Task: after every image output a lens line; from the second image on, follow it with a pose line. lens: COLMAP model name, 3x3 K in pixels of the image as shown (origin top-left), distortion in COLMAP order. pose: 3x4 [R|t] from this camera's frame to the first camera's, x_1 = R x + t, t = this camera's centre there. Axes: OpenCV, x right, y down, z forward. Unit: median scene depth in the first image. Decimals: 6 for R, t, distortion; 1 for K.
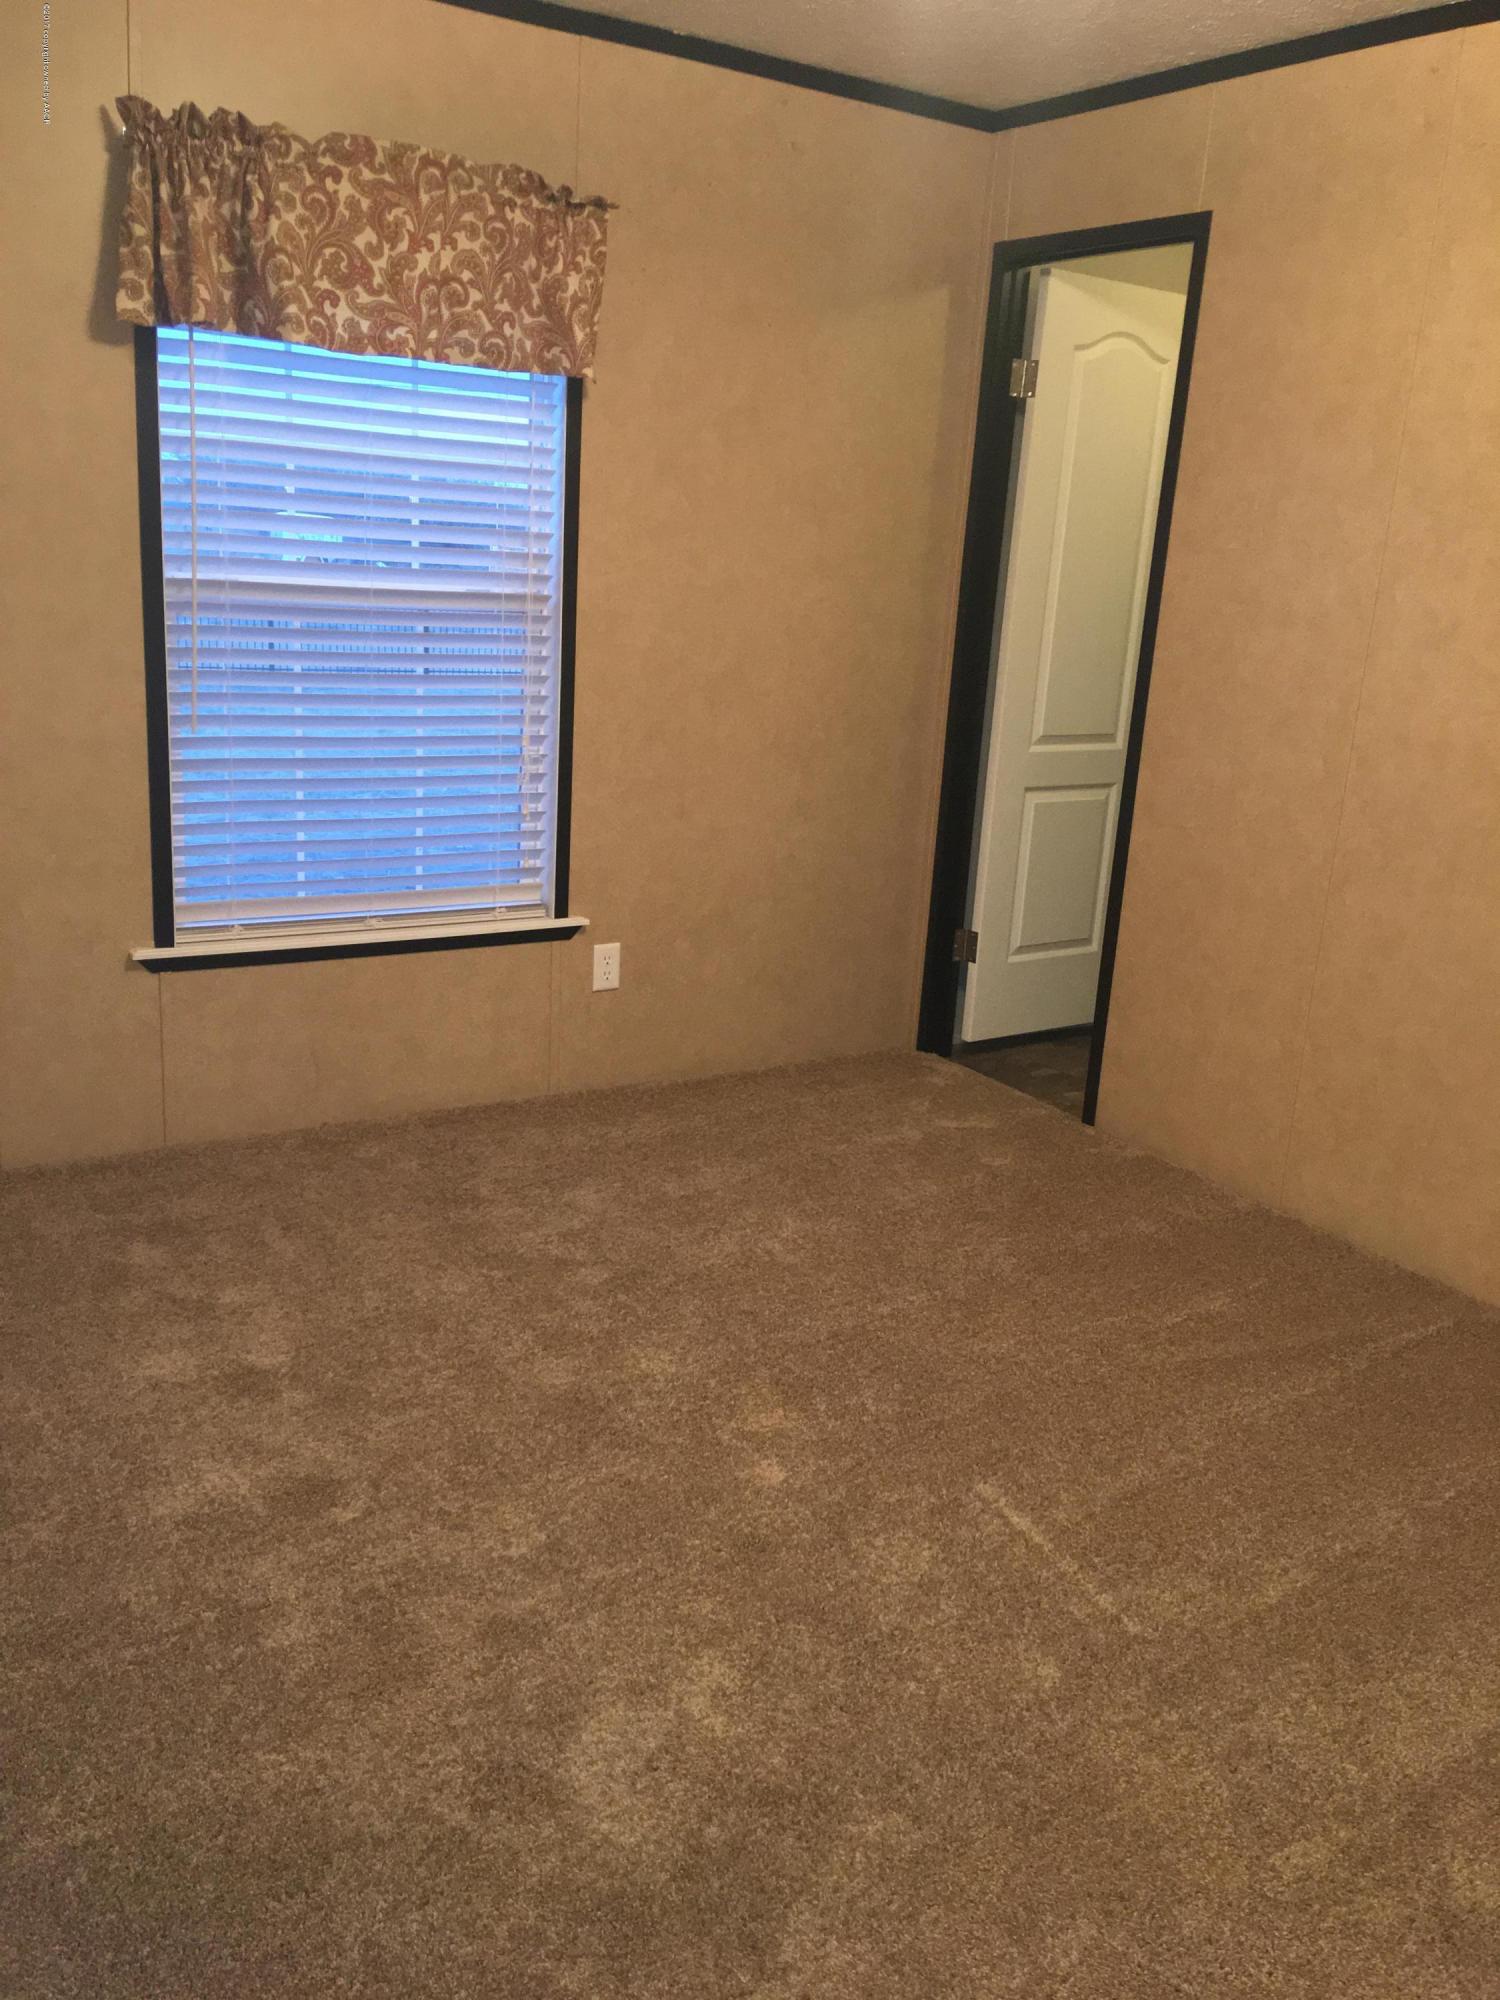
lens RADIAL K [[1670.7, 0, 750.0], [0, 1670.7, 1000.0], [0, 0, 1]] dist [0.121192, -0.163615]
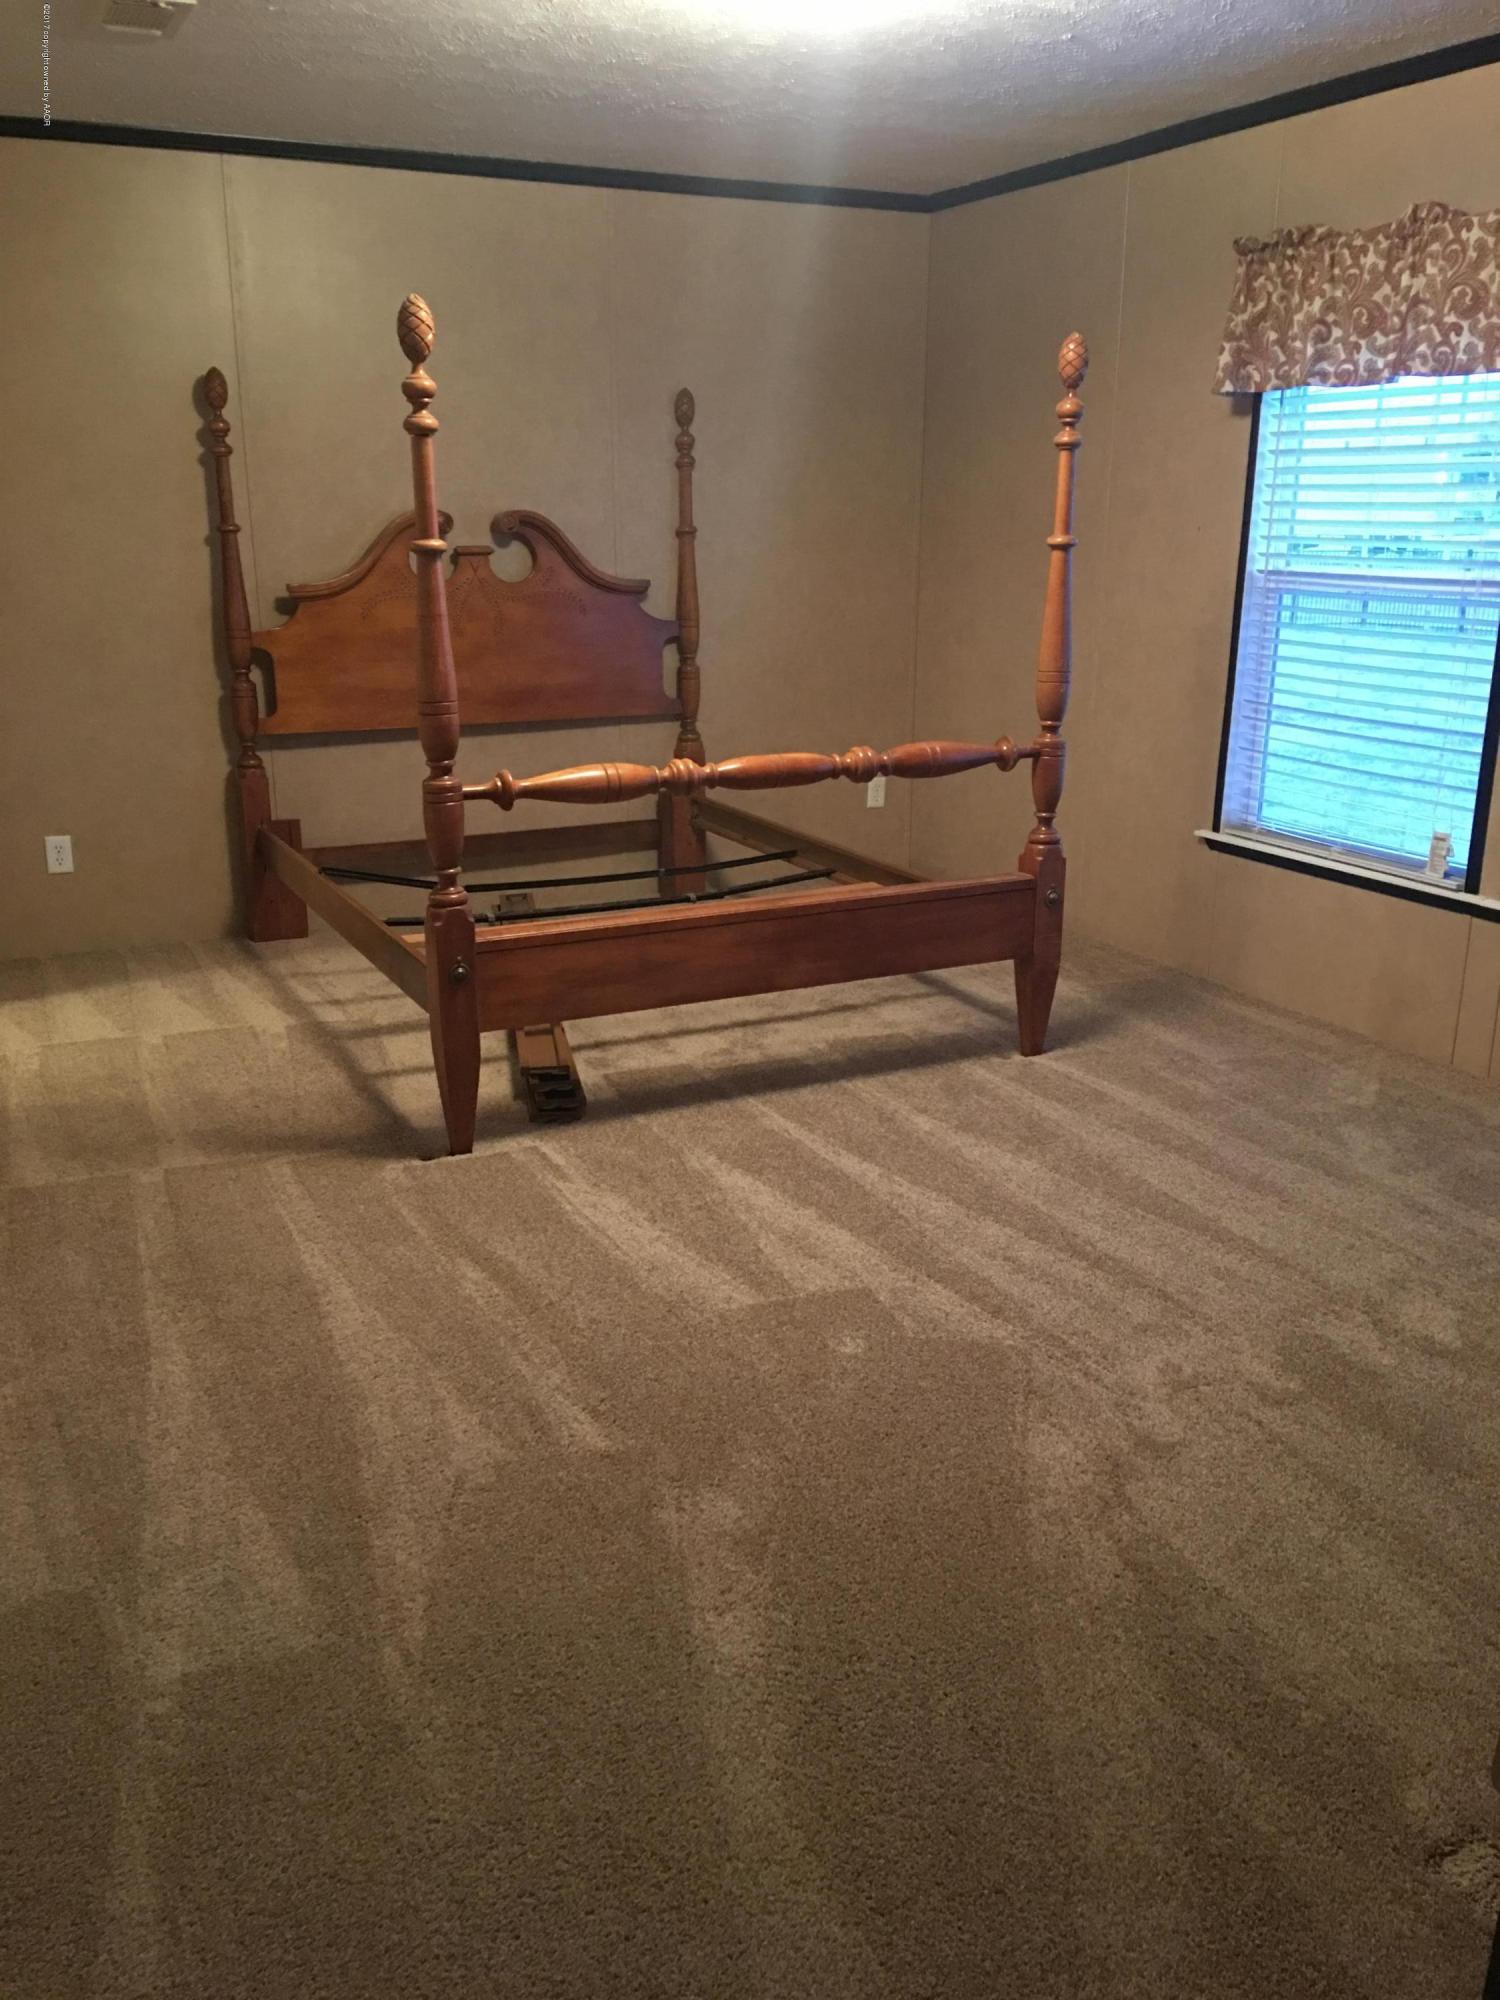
lens RADIAL K [[1679.7, 0, 750.0], [0, 1679.7, 1000.0], [0, 0, 1]] dist [0.135506, 0.006009]
pose [[-0.126574, 0.225780, -0.965920, 1.122912], [-0.263439, 0.931134, 0.252170, -0.158071], [0.956336, 0.286380, -0.058378, 0.749871]]
